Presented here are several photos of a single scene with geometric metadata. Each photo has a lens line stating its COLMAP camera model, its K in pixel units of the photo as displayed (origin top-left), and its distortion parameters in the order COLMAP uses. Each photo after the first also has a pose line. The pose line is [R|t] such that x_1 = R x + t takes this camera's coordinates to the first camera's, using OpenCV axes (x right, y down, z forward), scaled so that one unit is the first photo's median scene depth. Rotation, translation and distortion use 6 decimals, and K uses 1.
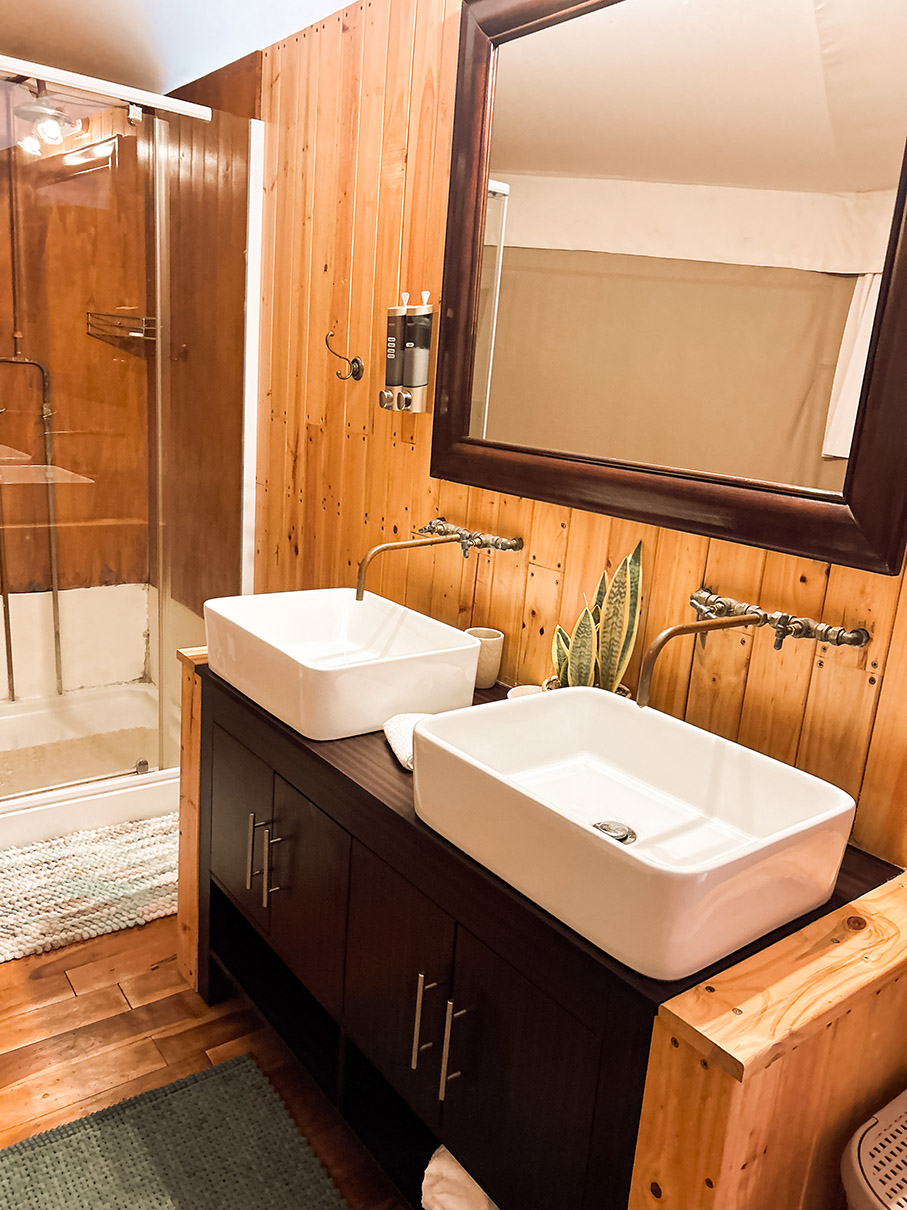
lens RADIAL K [[915.5, 0, 453.5], [0, 915.5, 605.0], [0, 0, 1]] dist [0.054418, -0.063764]
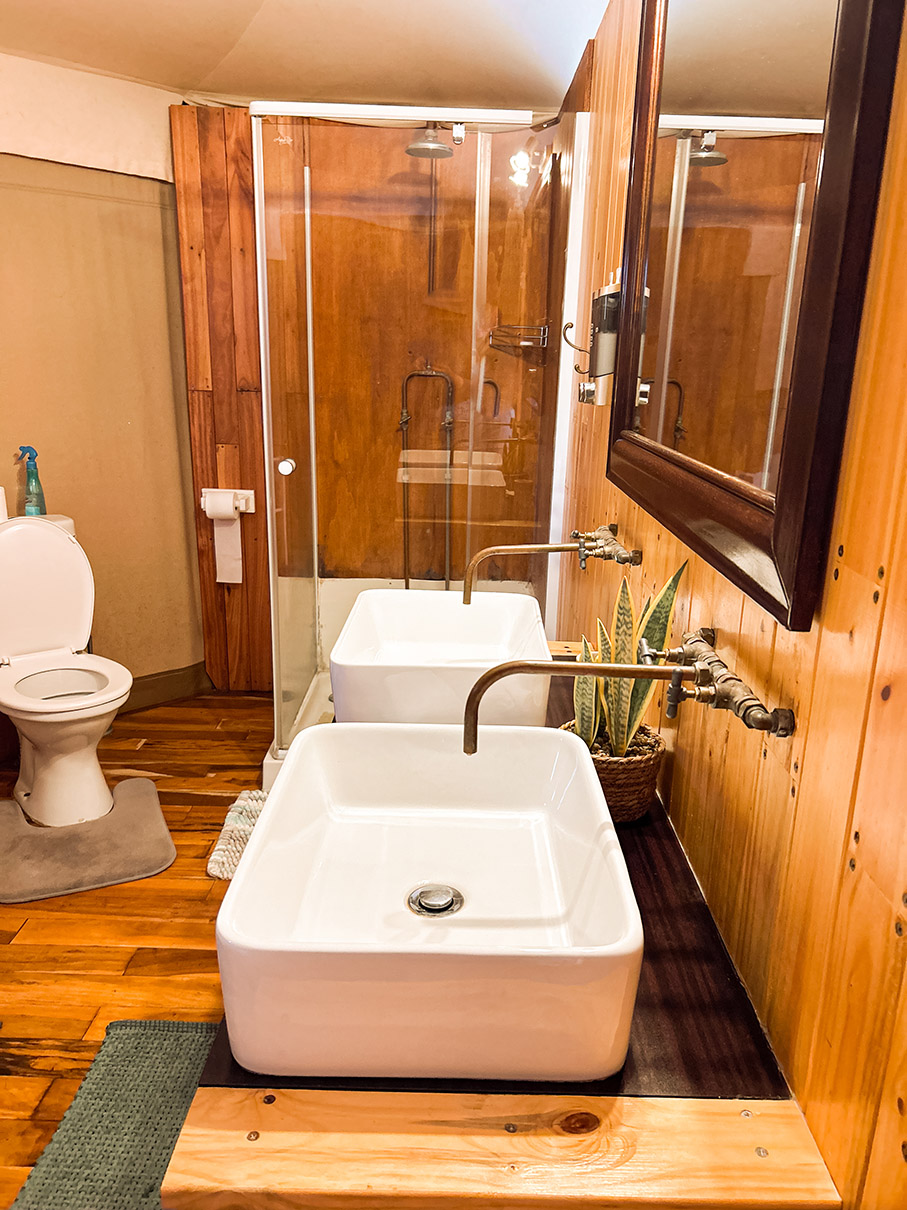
lens RADIAL K [[913.3, 0, 456.5], [0, 913.3, 613.5], [0, 0, 1]] dist [0.044283, -0.049042]
pose [[0.785714, 0.110924, -0.608563, 0.410022], [-0.114097, 0.992899, 0.033667, -0.022948], [0.607976, 0.042983, 0.792791, 0.217575]]
